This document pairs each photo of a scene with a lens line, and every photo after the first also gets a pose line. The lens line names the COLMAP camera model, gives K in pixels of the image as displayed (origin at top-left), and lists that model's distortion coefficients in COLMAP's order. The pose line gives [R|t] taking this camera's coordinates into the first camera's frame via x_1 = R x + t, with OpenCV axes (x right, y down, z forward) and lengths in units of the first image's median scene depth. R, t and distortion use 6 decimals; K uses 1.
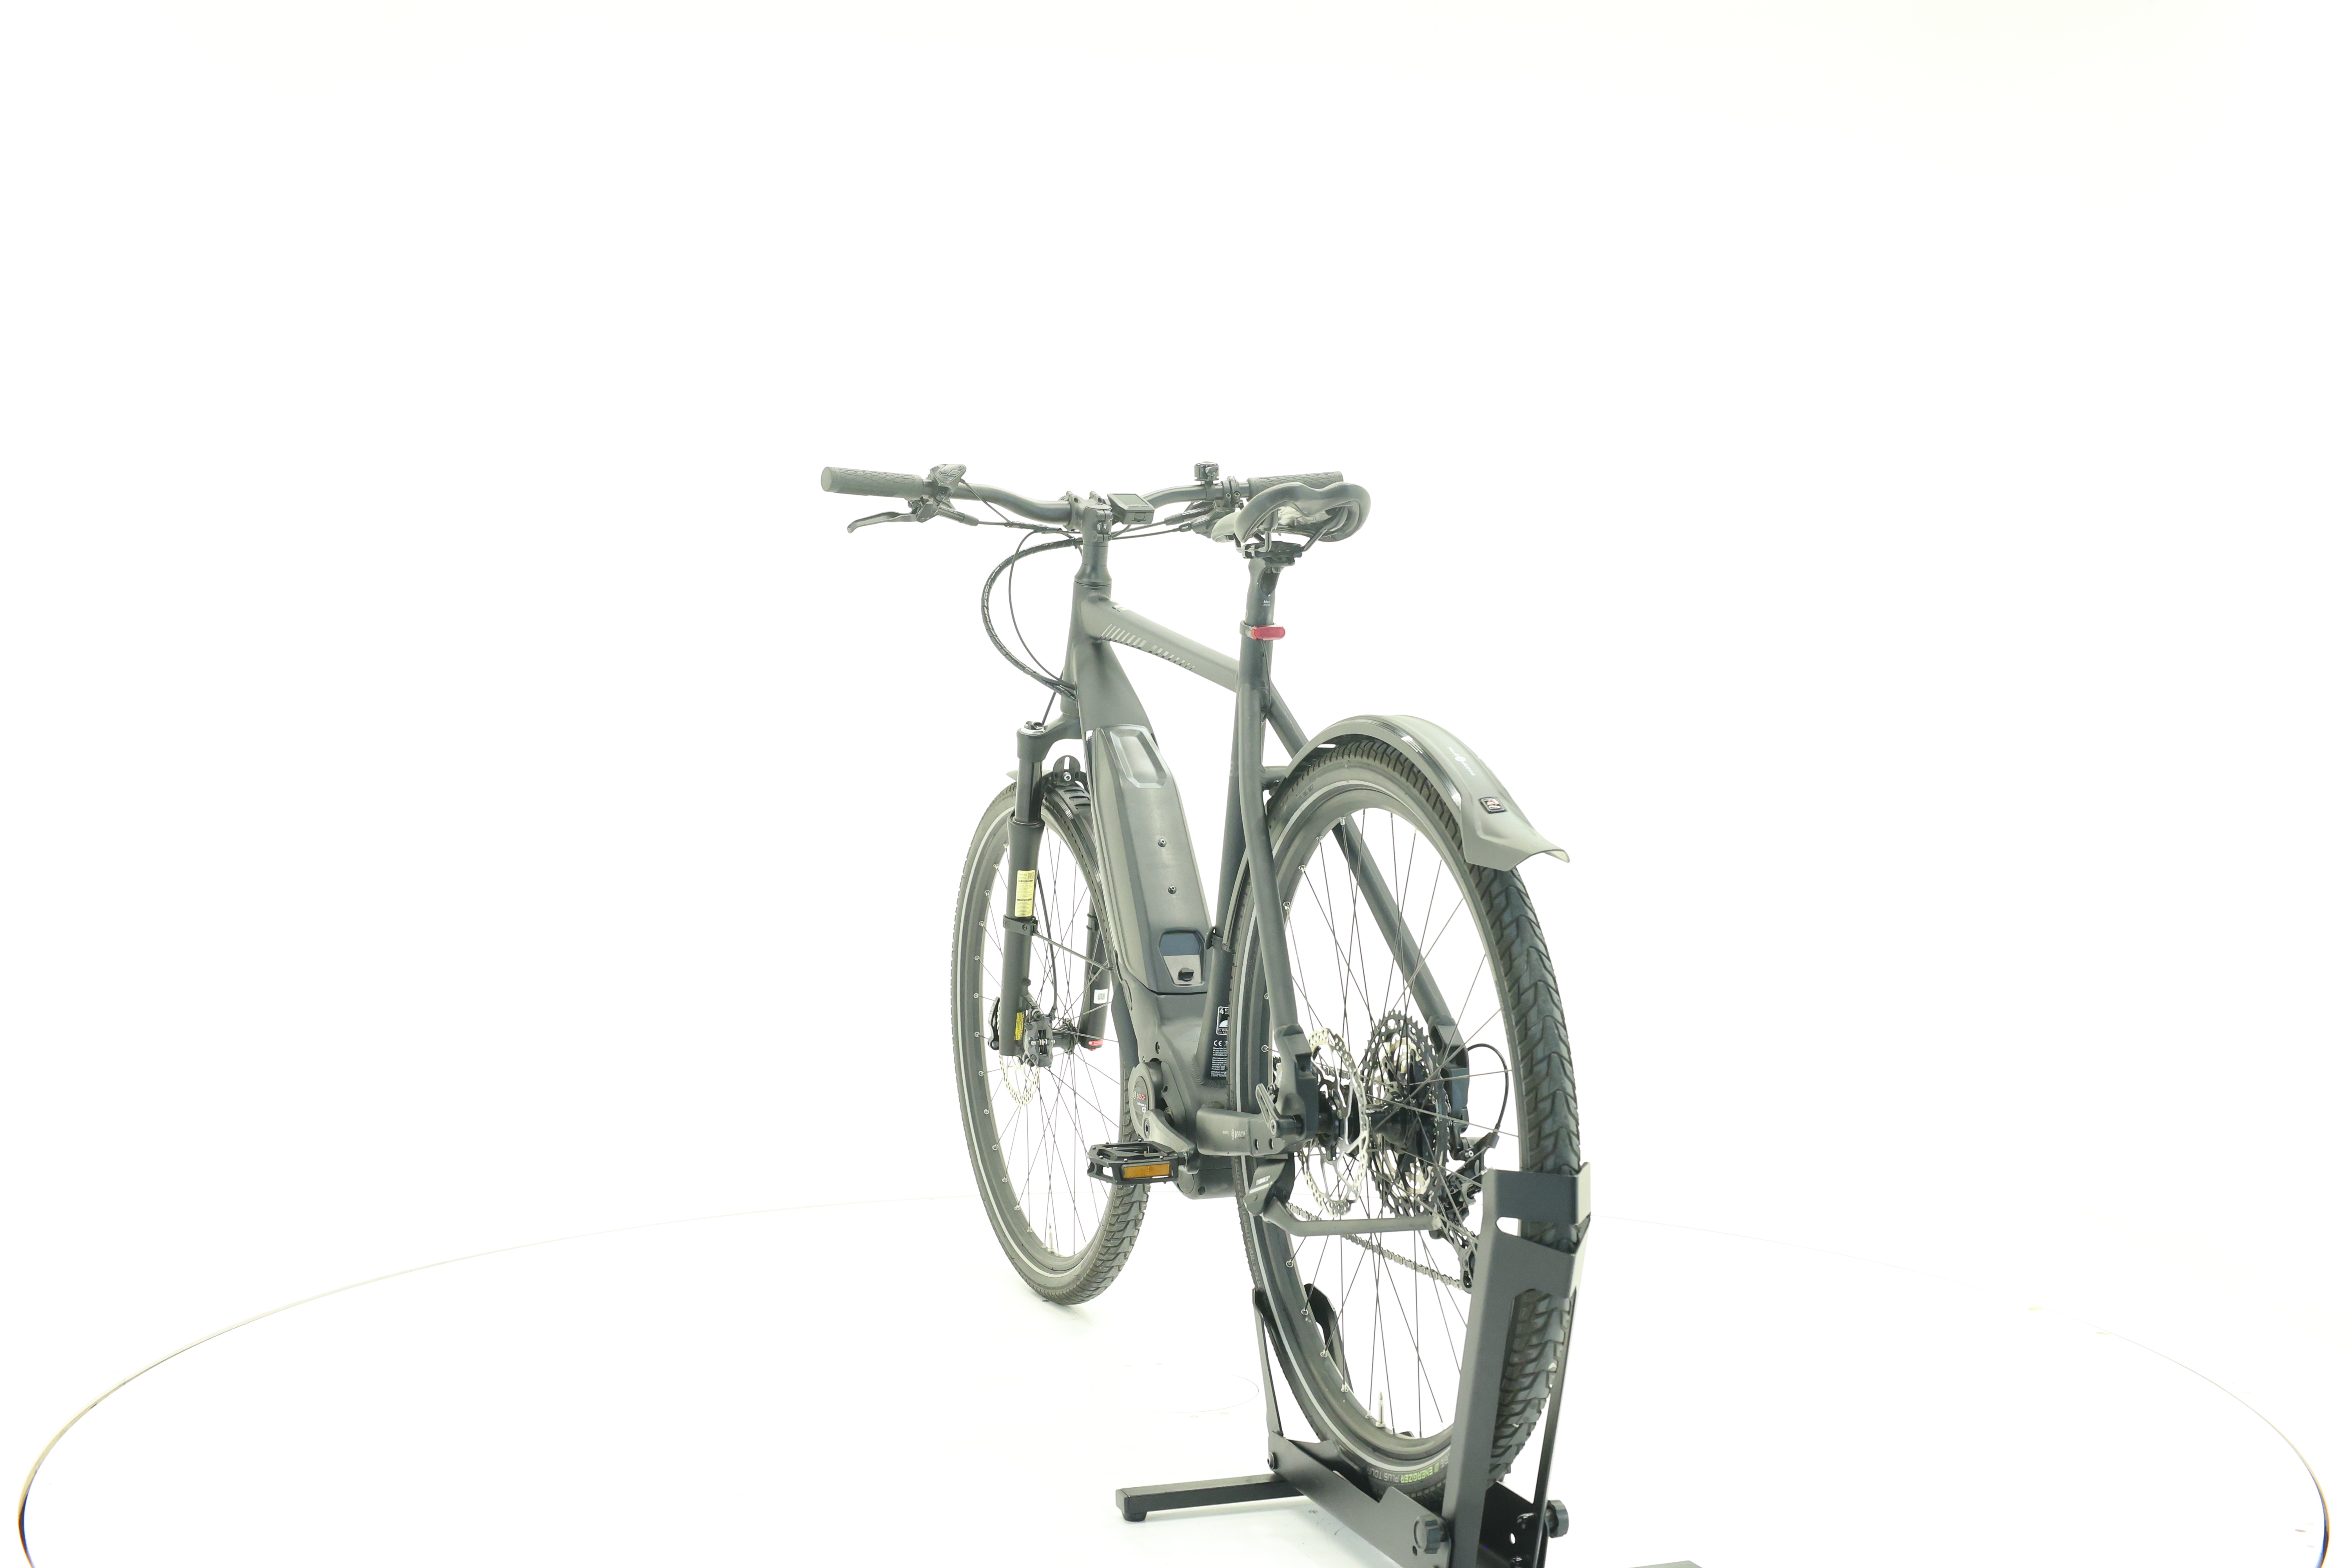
lens RADIAL K [[2487.3, 0, 1166.3], [0, 2487.3, 735.7], [0, 0, 1]] dist [-0.016556, -0.010775]
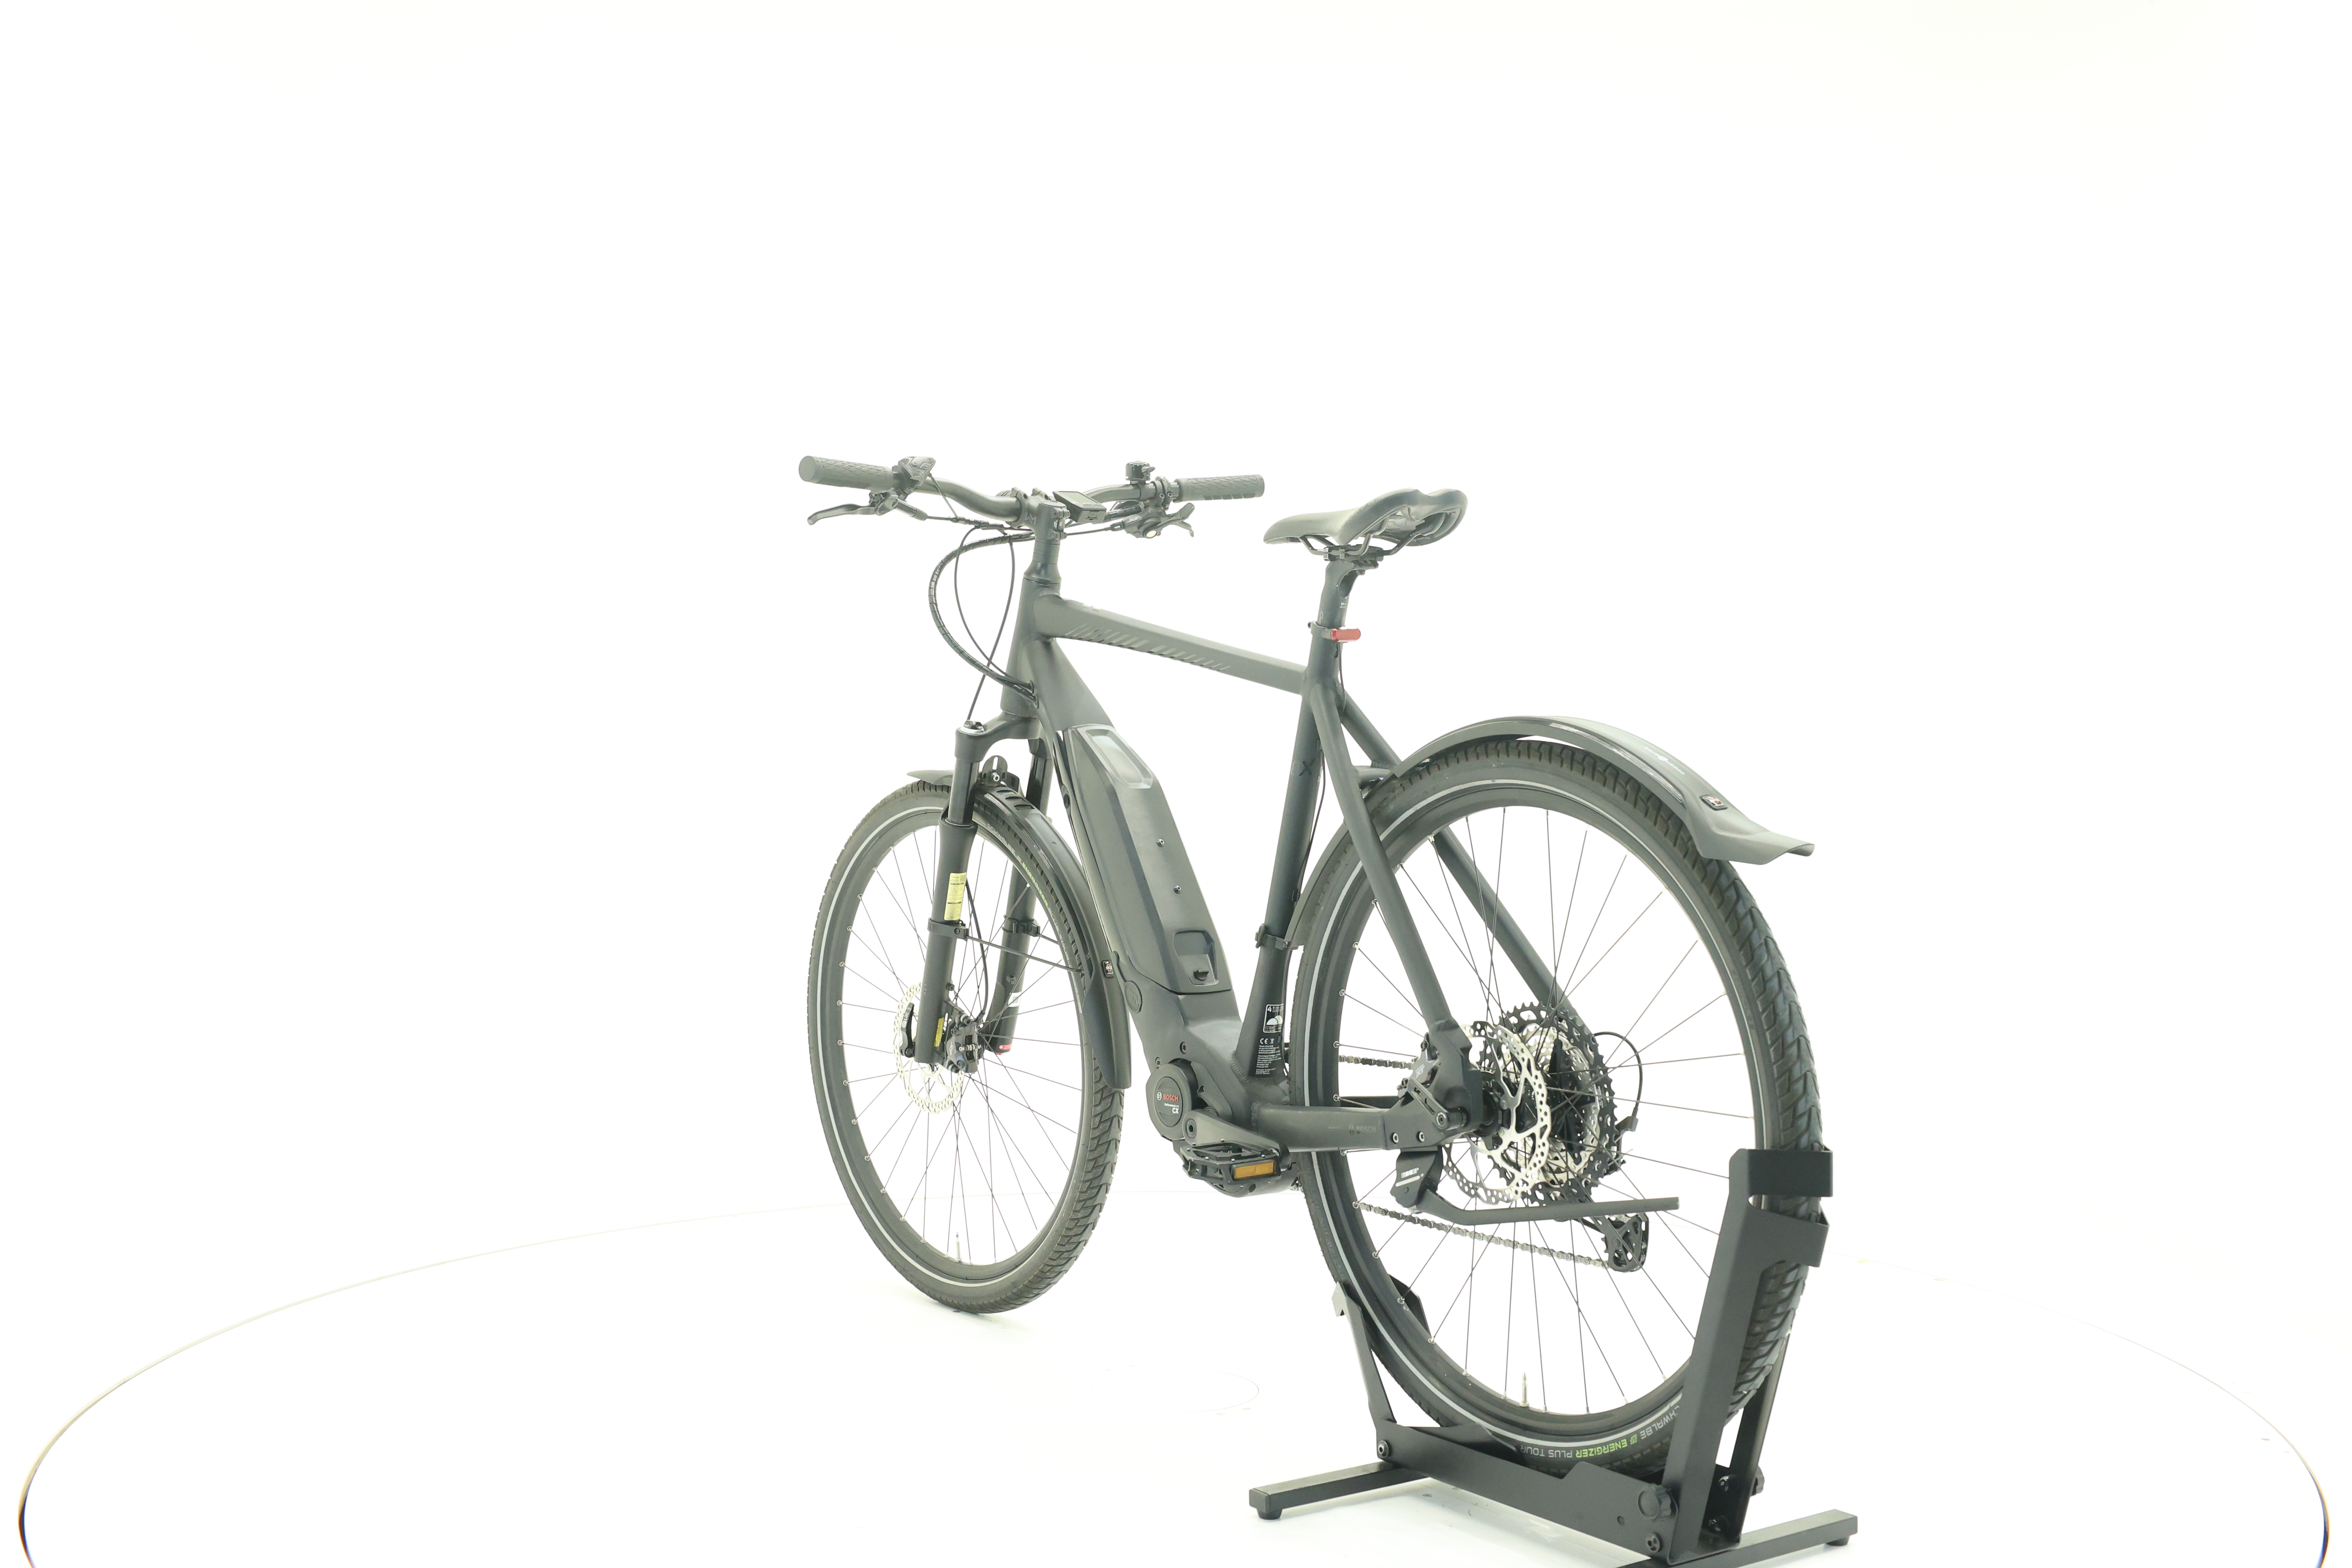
lens RADIAL K [[2487.3, 0, 1166.3], [0, 2487.3, 735.7], [0, 0, 1]] dist [-0.016556, -0.010775]
pose [[0.962039, -0.000166, 0.272913, -0.259536], [-0.000209, 0.999999, 0.001345, -0.001274], [-0.272913, -0.001351, 0.962038, 0.037461]]
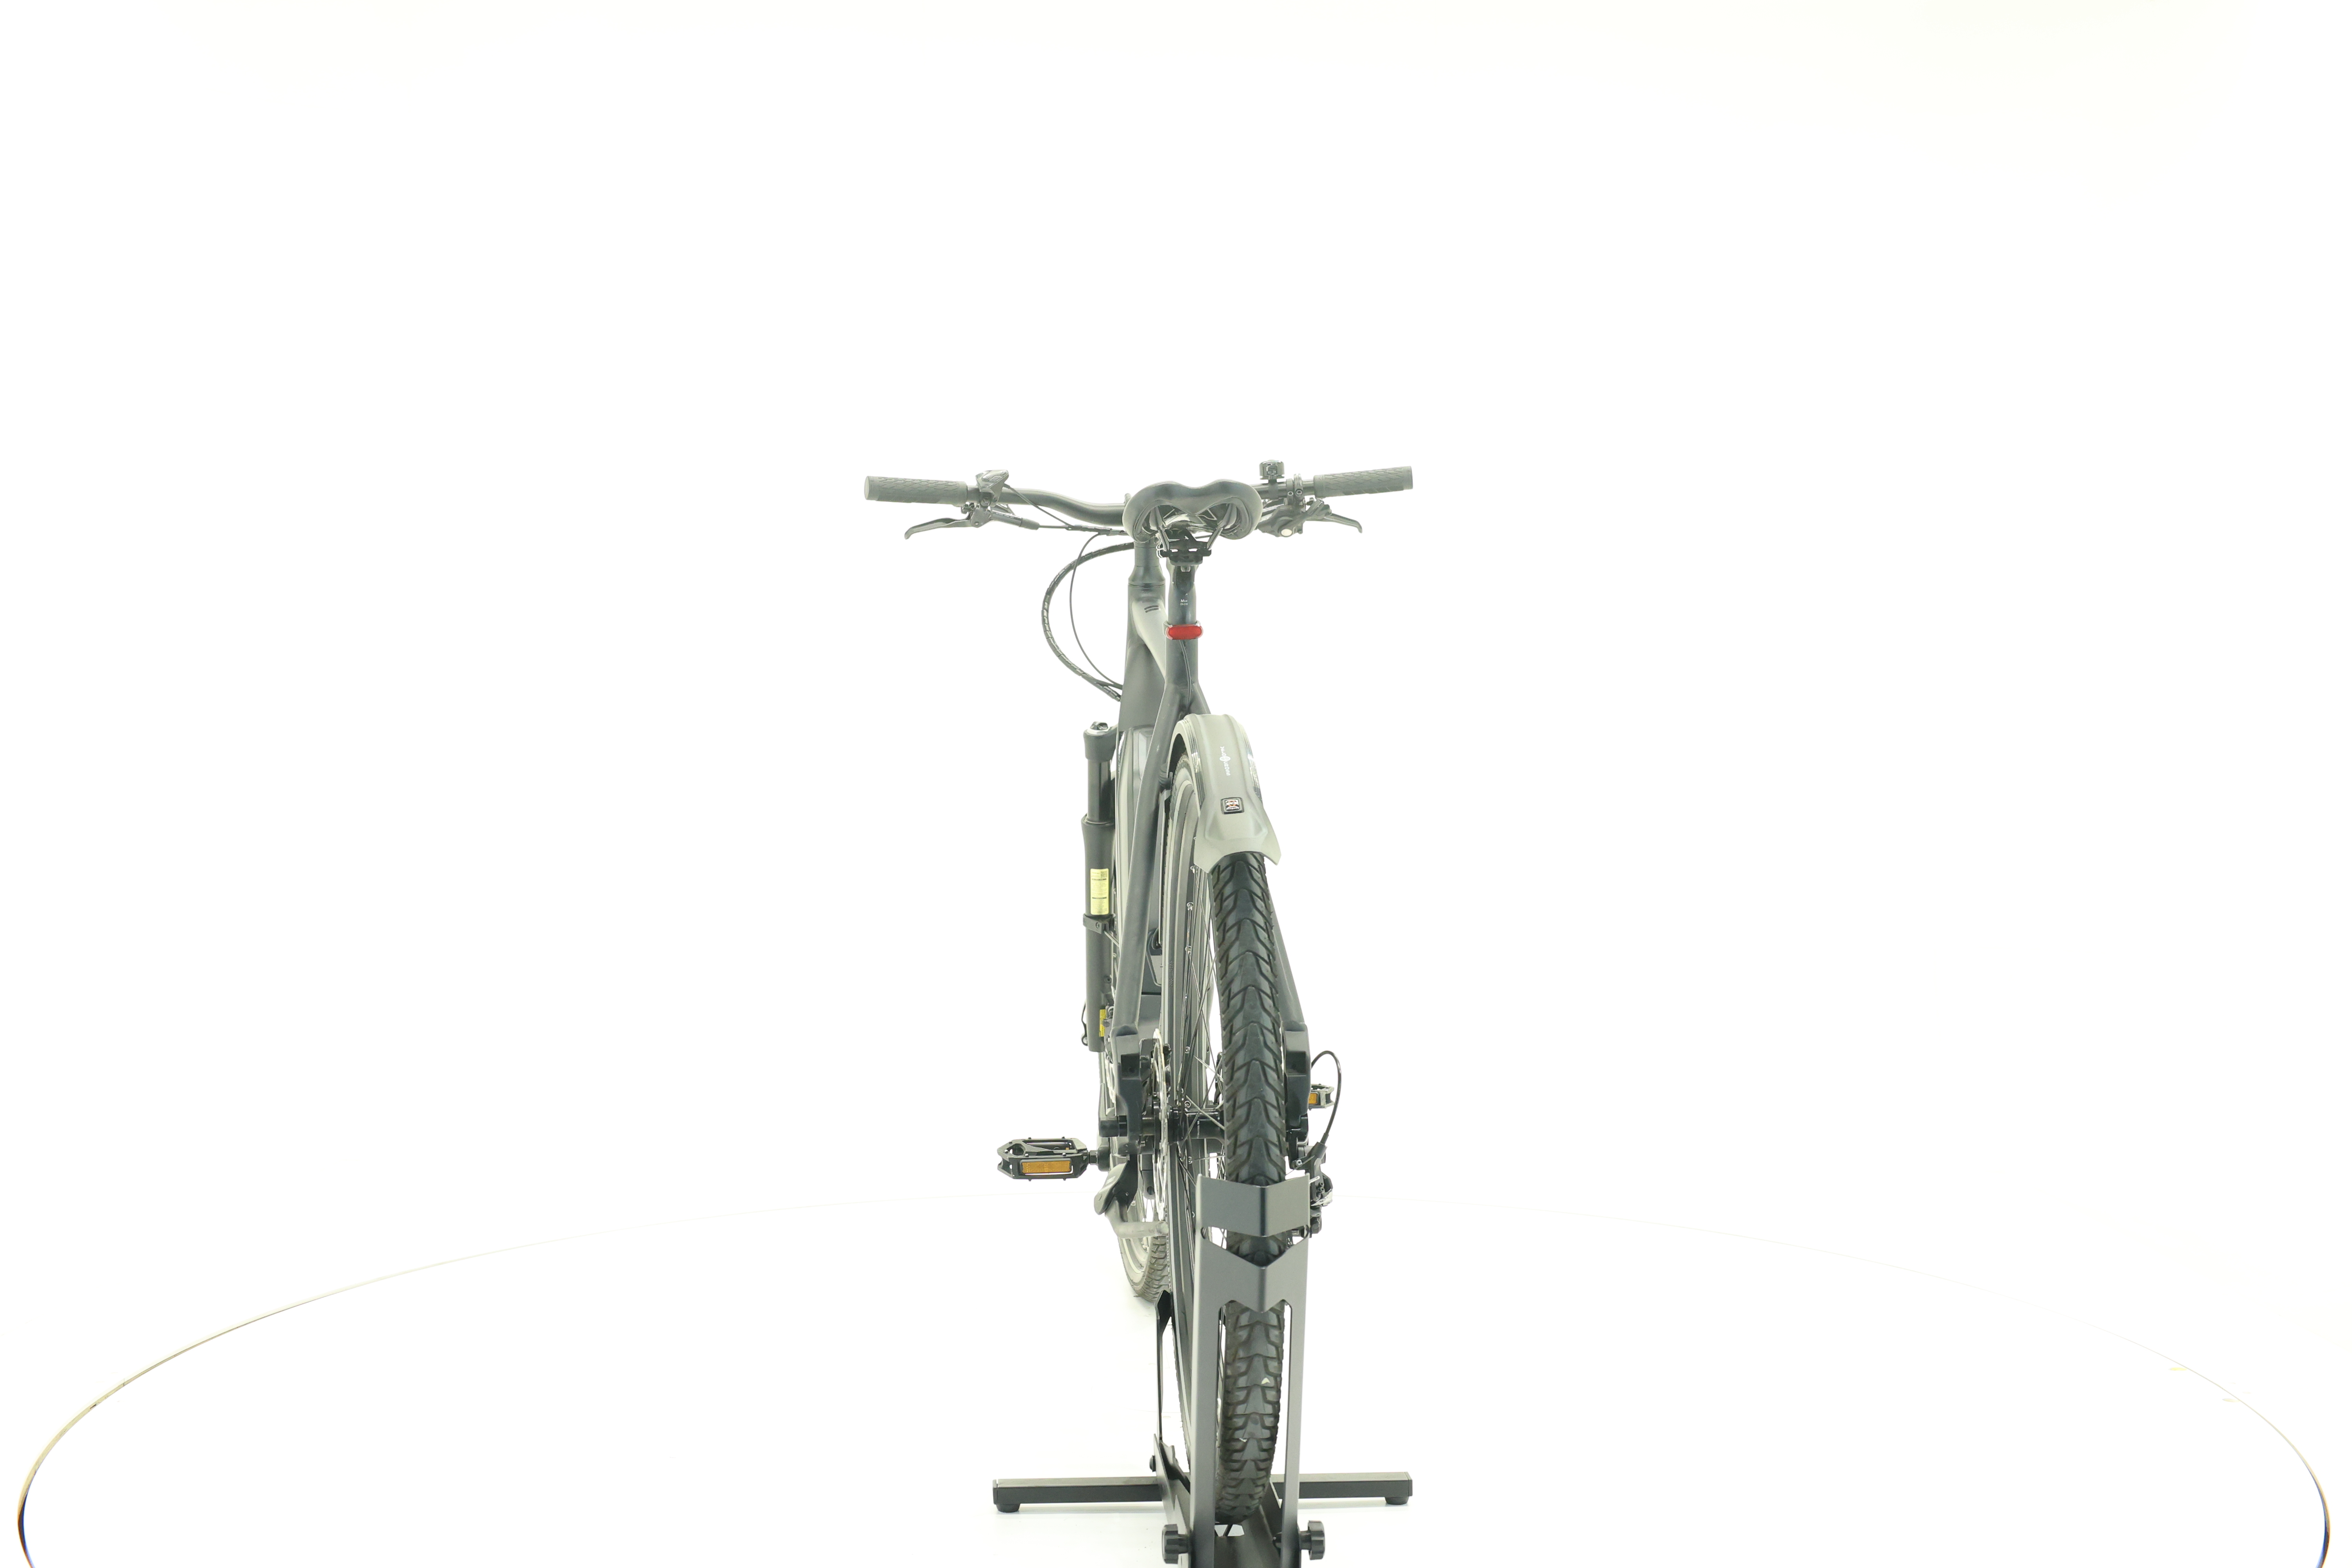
lens RADIAL K [[2487.3, 0, 1166.3], [0, 2487.3, 735.7], [0, 0, 1]] dist [-0.016556, -0.010775]
pose [[0.964764, 0.000432, -0.263116, 0.250503], [-0.000757, 0.999999, -0.001133, 0.001056], [0.263115, 0.001292, 0.964764, 0.032627]]
